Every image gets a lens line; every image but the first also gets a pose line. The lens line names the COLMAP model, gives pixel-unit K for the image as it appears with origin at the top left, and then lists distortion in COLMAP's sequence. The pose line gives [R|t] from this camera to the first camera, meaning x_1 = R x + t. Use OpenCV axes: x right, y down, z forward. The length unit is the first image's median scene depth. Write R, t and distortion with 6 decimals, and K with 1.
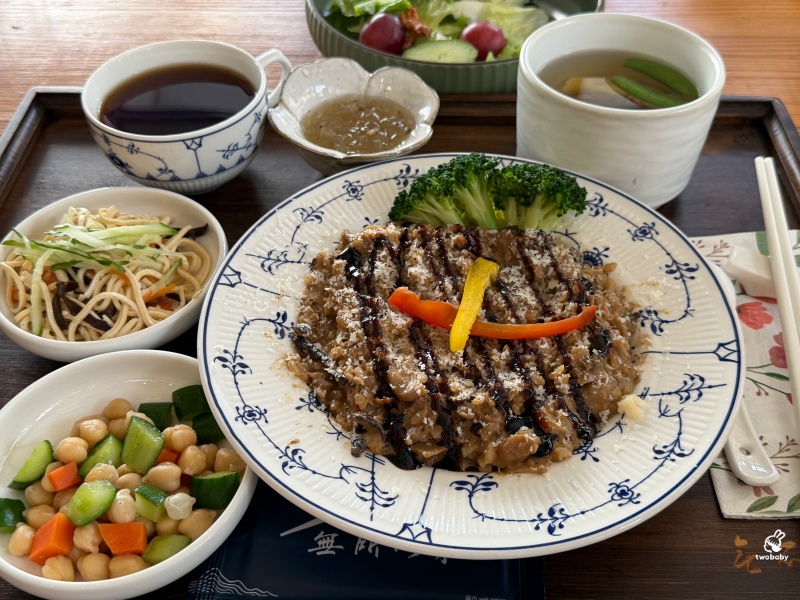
lens RADIAL K [[883.9, 0, 400.0], [0, 883.9, 300.0], [0, 0, 1]] dist [0.149430, -0.414328]
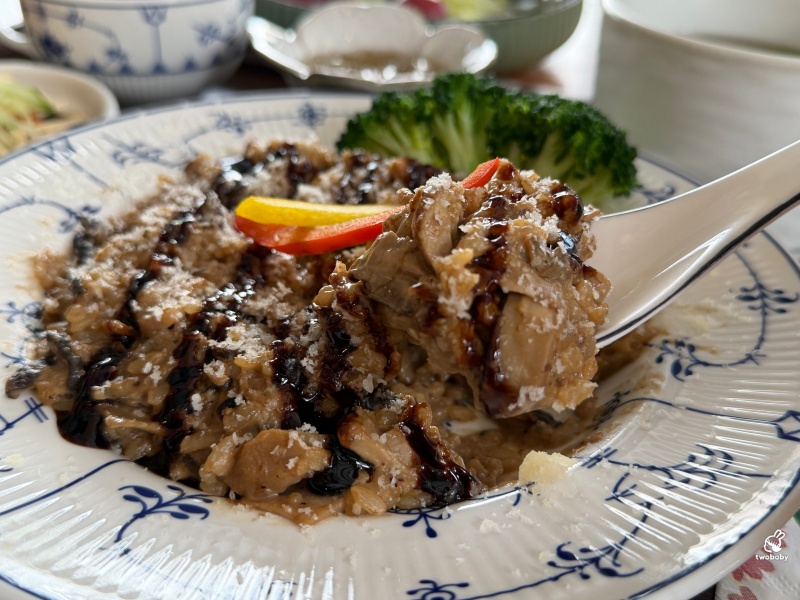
lens RADIAL K [[883.9, 0, 400.0], [0, 883.9, 300.0], [0, 0, 1]] dist [0.149430, -0.414328]
pose [[0.937861, 0.229786, -0.260029, 0.254188], [-0.281227, 0.942299, -0.181614, 0.131505], [0.203293, 0.243456, 0.948368, 0.453259]]
